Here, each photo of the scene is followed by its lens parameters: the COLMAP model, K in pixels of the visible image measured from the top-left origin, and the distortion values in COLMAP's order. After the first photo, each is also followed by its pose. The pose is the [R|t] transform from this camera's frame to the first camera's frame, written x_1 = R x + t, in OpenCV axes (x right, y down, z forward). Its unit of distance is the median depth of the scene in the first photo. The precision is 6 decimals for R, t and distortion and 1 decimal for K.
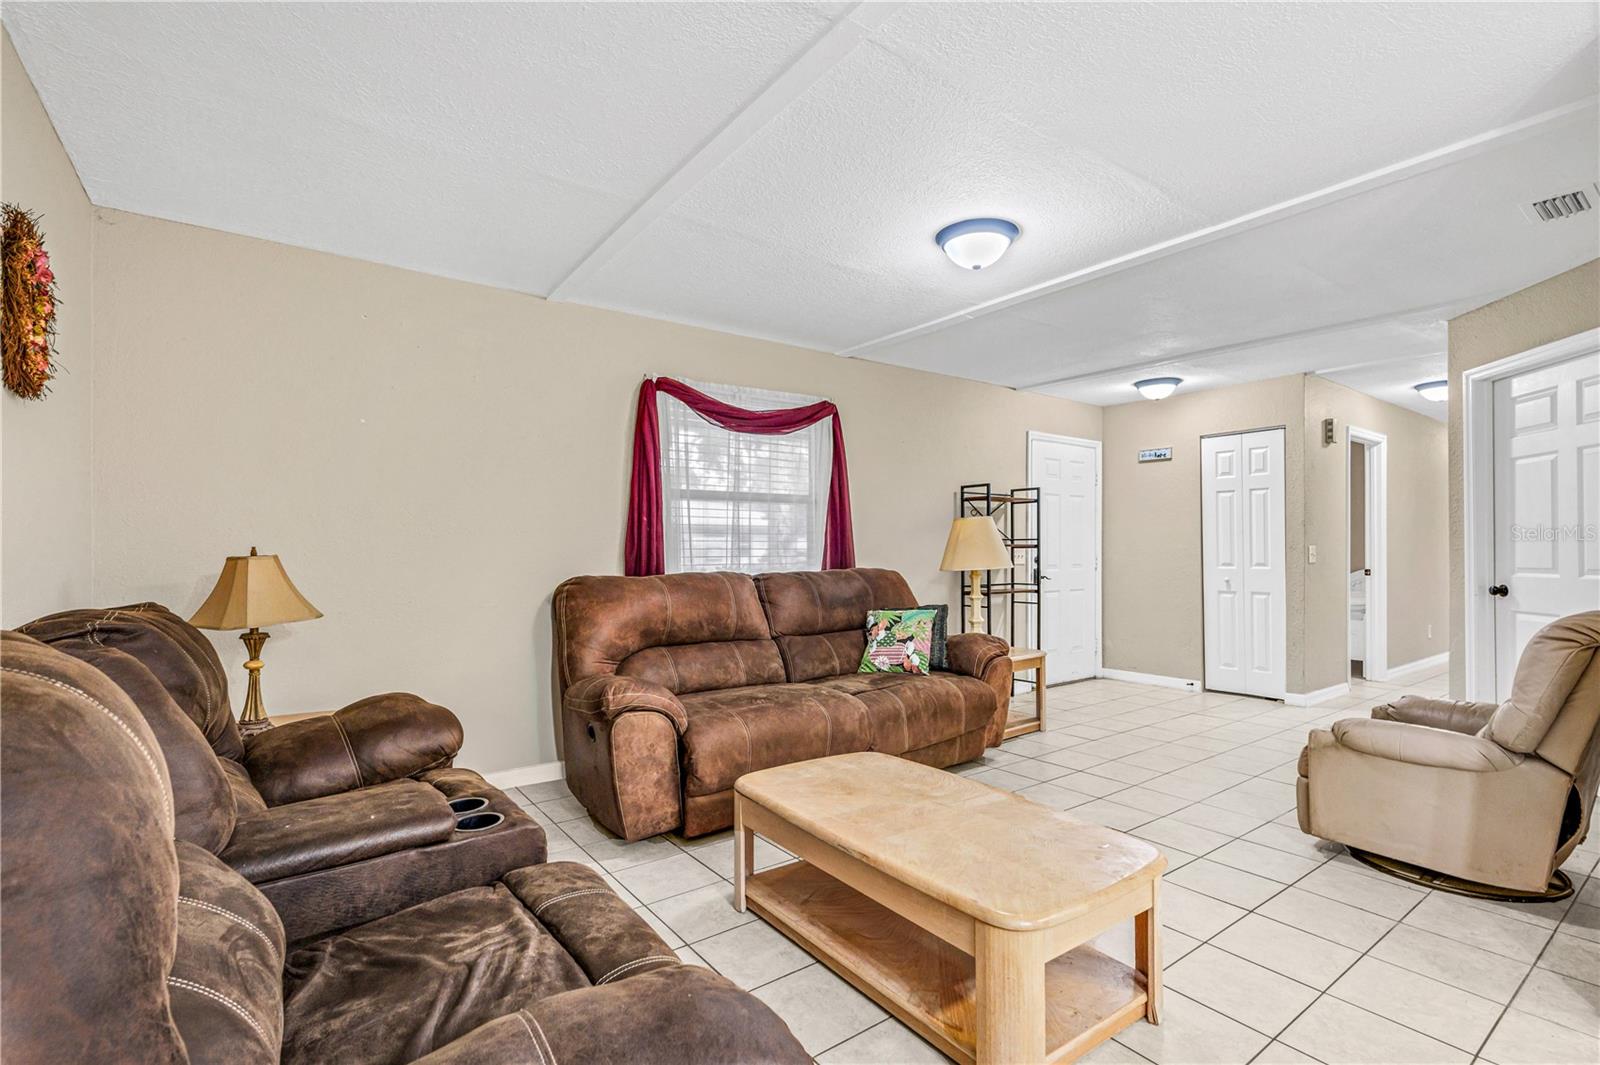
lens RADIAL K [[741.7, 0, 806.6], [0, 741.7, 547.6], [0, 0, 1]] dist [-0.000232, 0.000008]
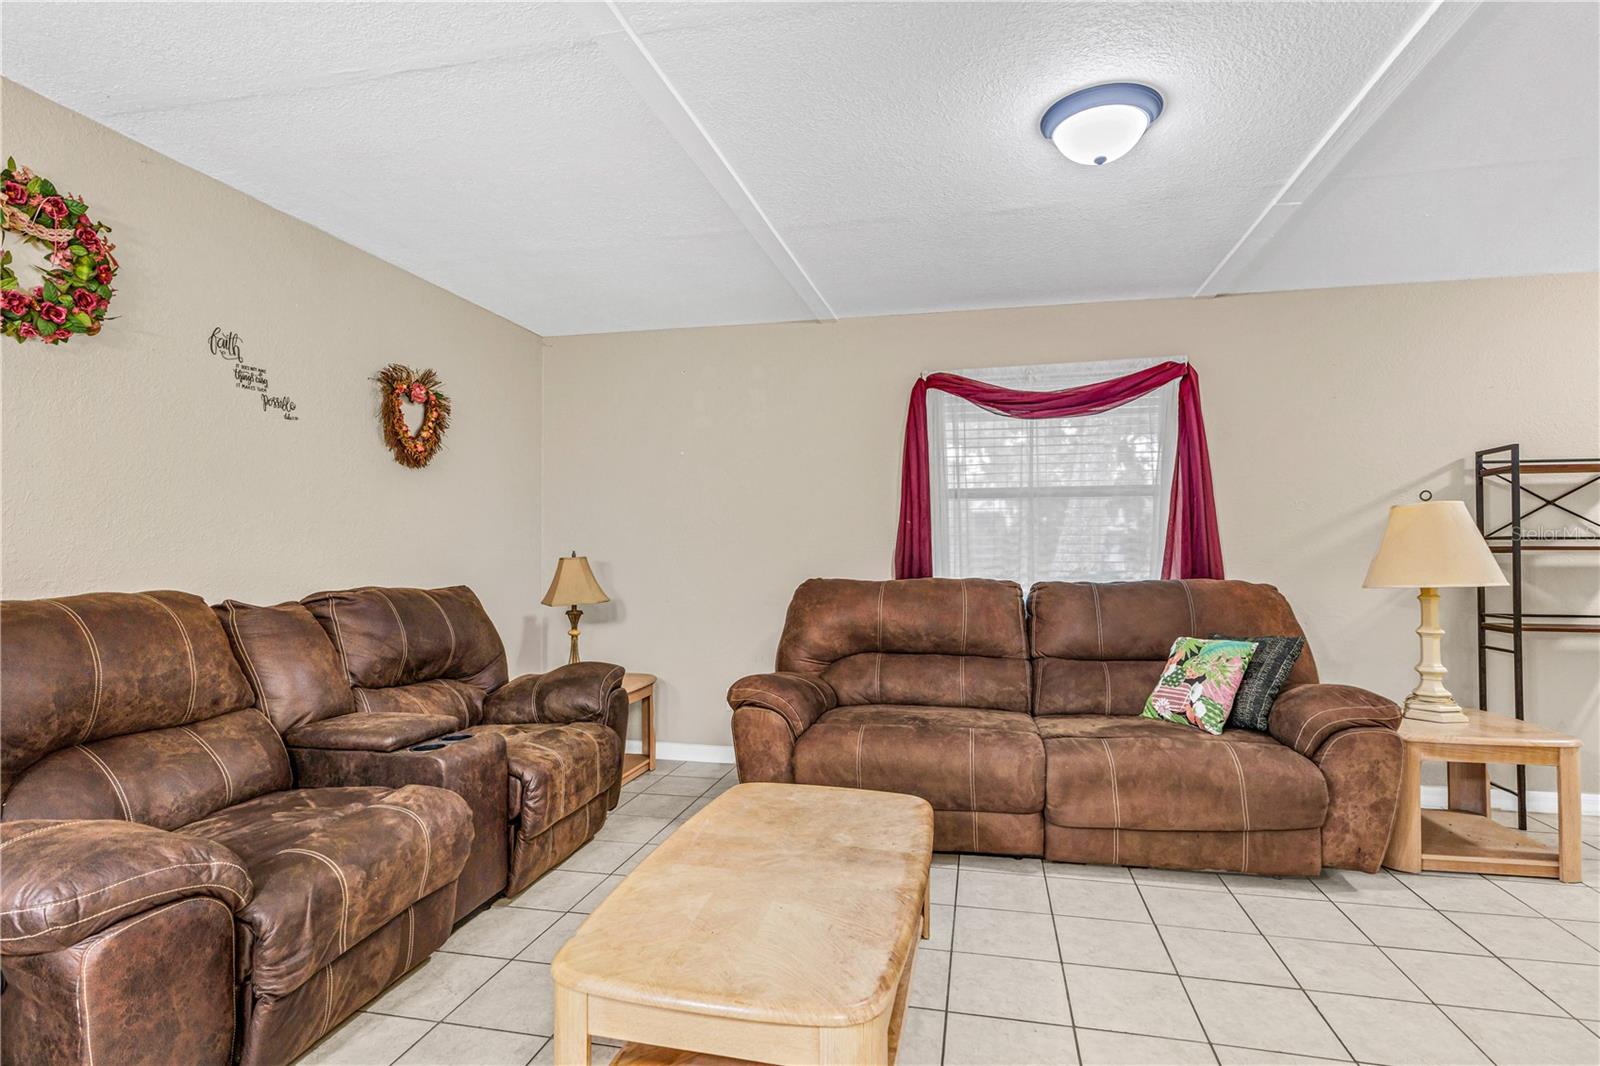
lens RADIAL K [[776.3, 0, 826.3], [0, 776.3, 538.8], [0, 0, 1]] dist [-0.005736, 0.000208]
pose [[0.661953, -0.011638, -0.749455, 0.464080], [-0.000290, 0.999875, -0.015784, -0.000733], [0.749545, 0.010666, 0.661867, 0.236647]]
